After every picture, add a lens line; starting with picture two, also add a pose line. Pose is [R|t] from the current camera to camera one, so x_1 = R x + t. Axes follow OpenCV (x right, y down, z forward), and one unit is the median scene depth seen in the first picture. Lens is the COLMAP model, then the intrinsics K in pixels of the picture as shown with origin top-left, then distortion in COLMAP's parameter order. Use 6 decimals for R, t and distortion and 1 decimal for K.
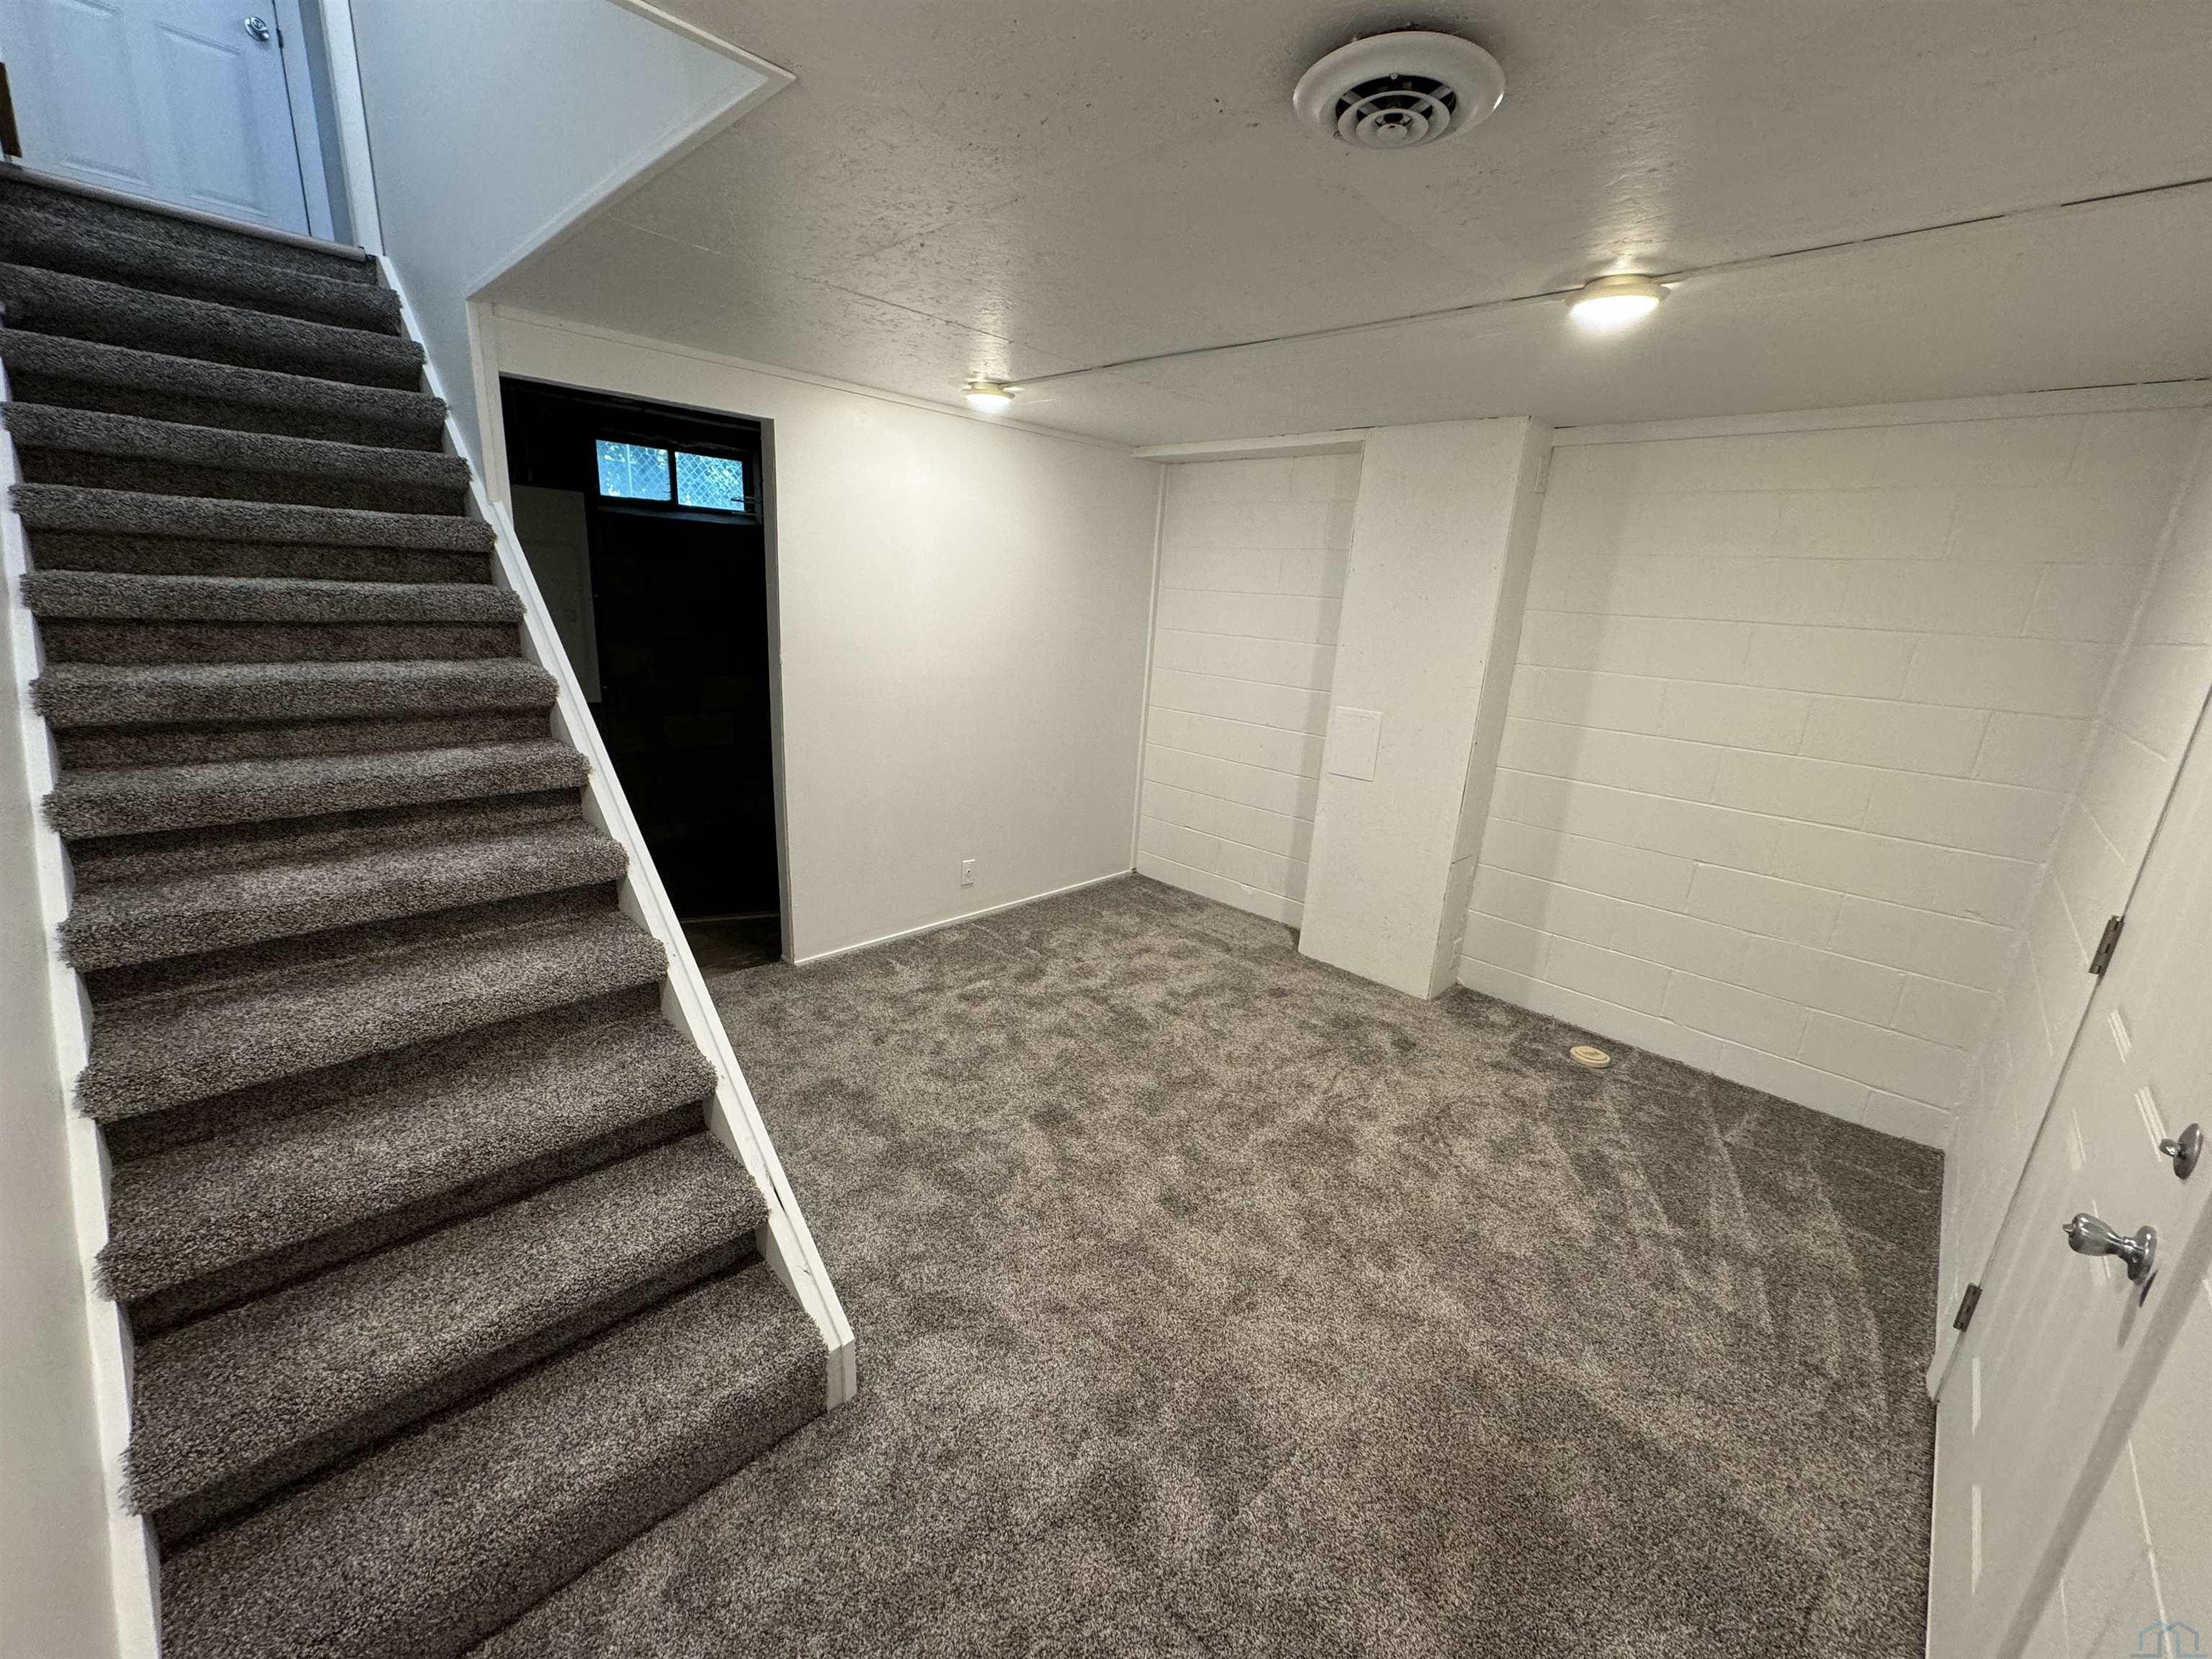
lens RADIAL K [[877.3, 0, 1109.5], [0, 877.3, 826.7], [0, 0, 1]] dist [0.000107, 0.000225]
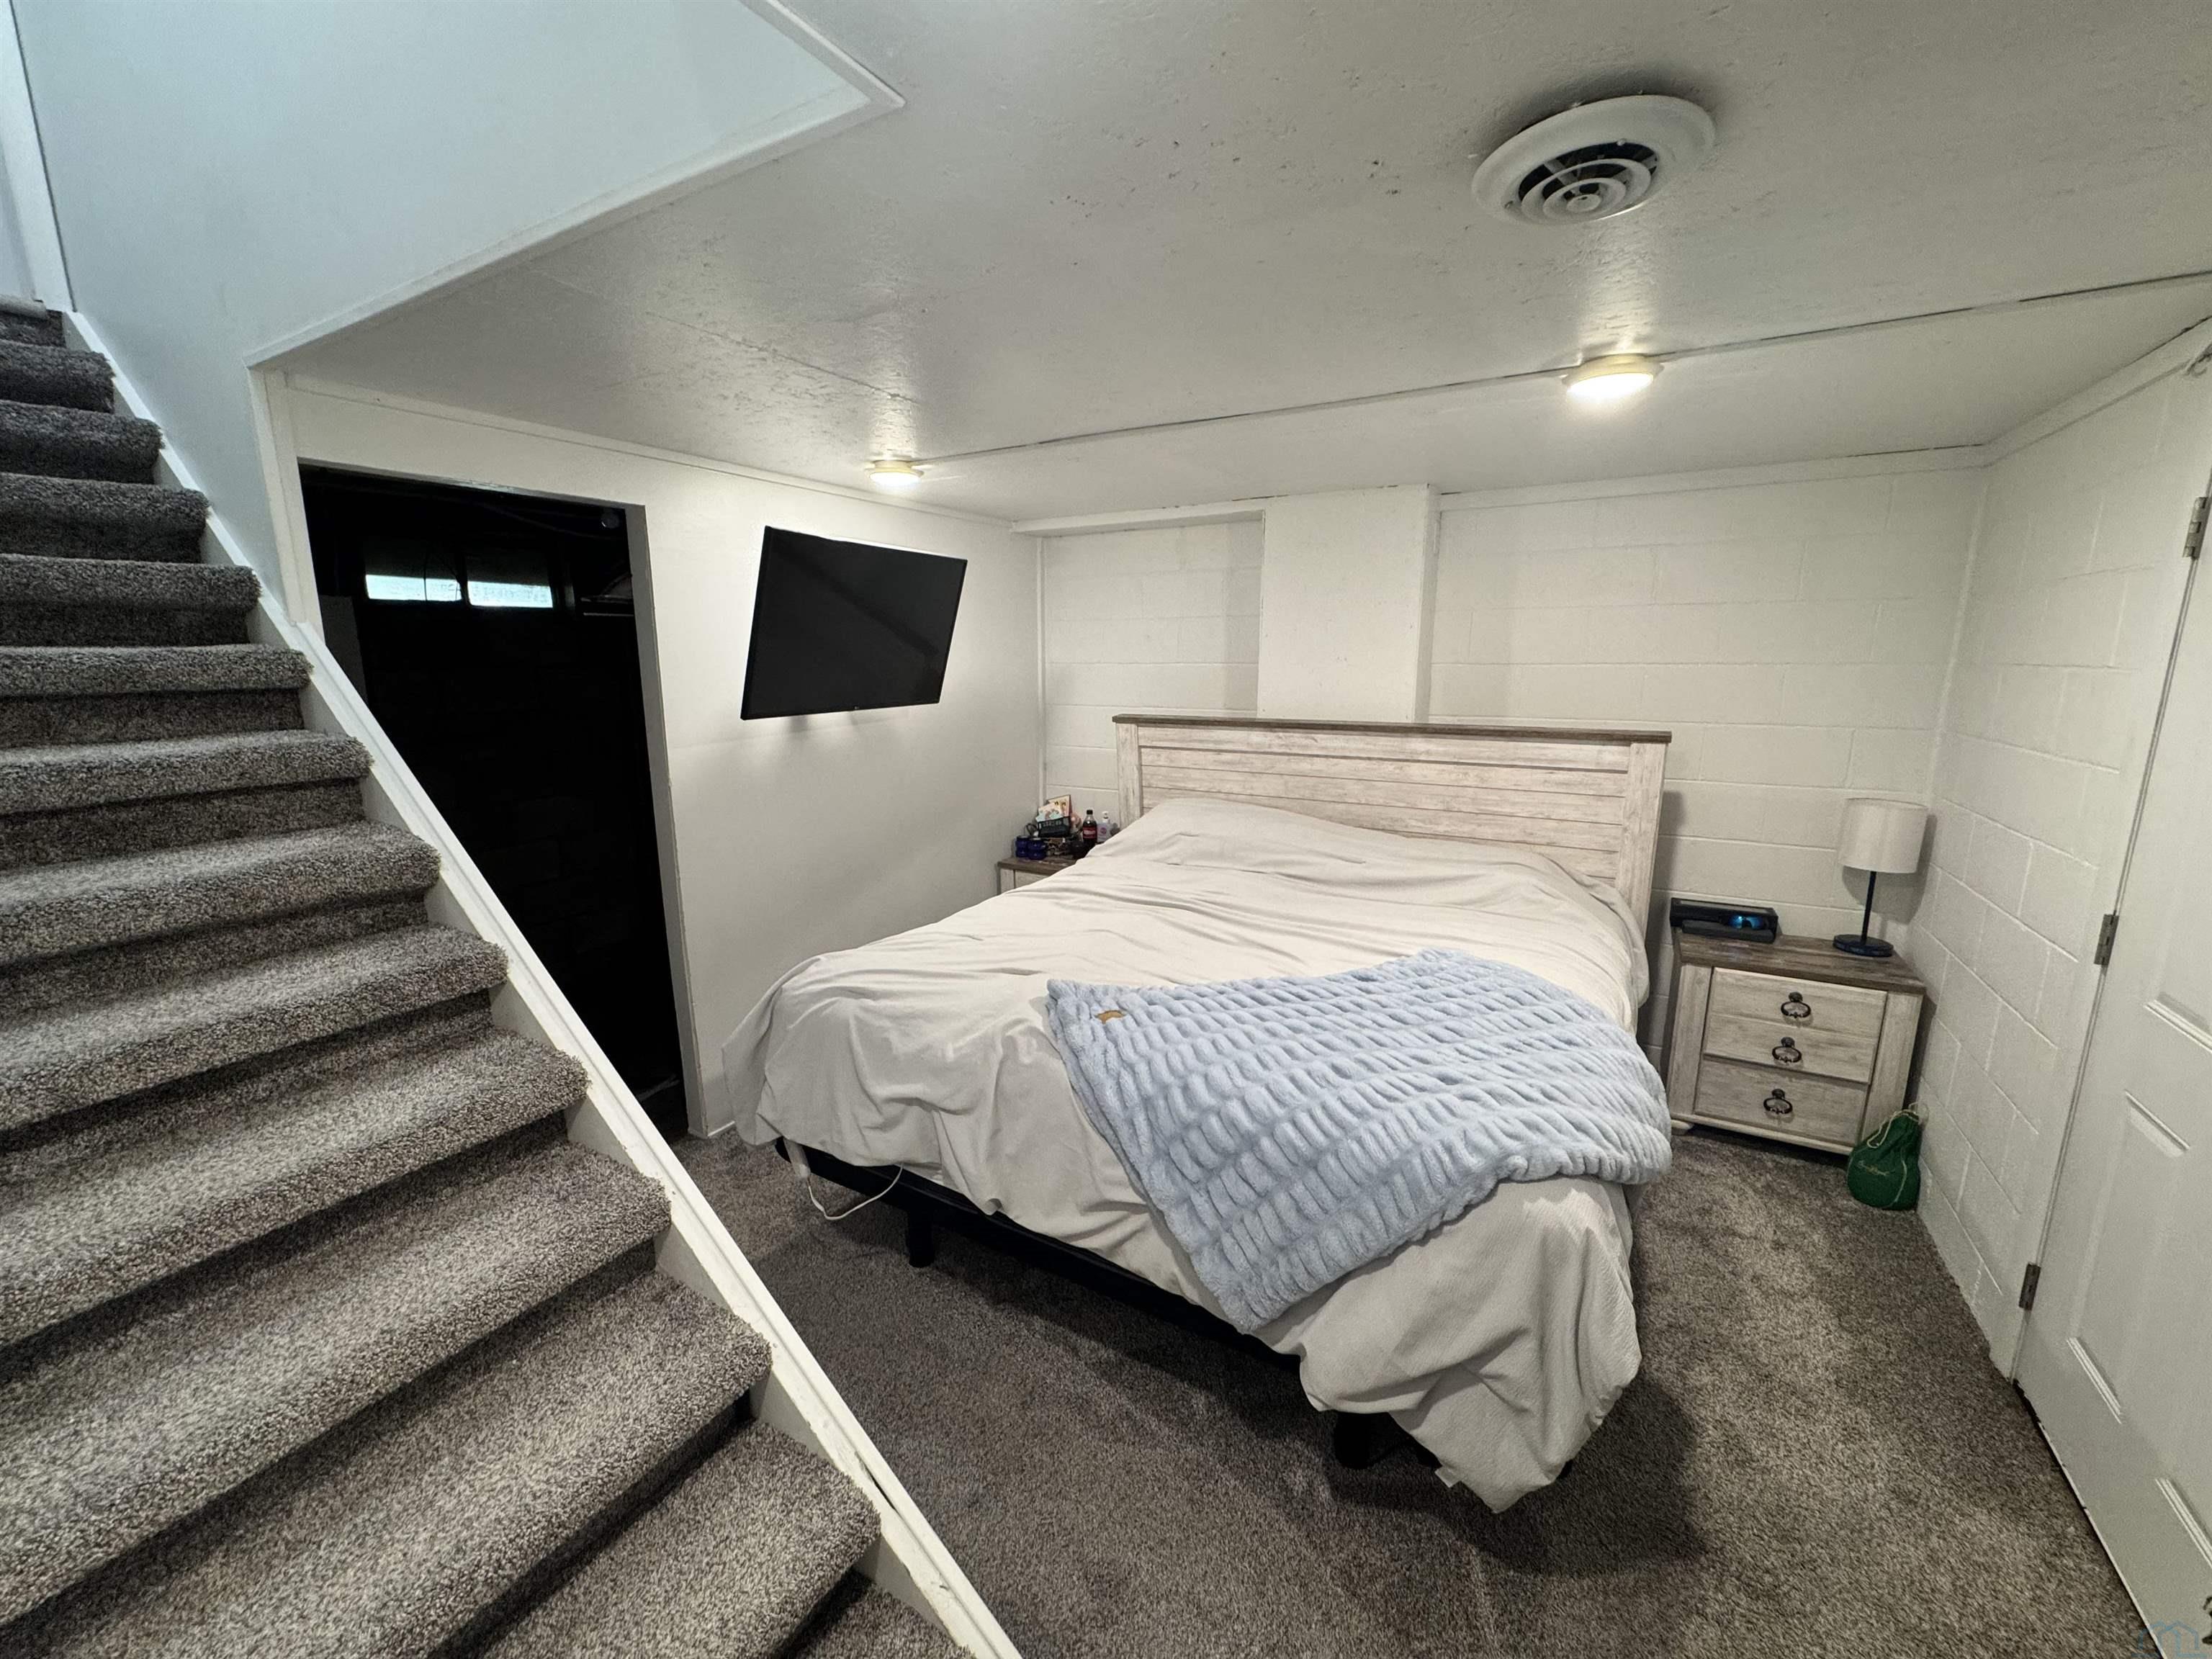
lens RADIAL K [[877.3, 0, 1109.5], [0, 877.3, 826.7], [0, 0, 1]] dist [0.000107, 0.000225]
pose [[0.968213, -0.108929, 0.225161, -0.213202], [0.123327, 0.991062, -0.050858, -0.068464], [-0.217609, 0.077010, 0.972993, 0.116134]]
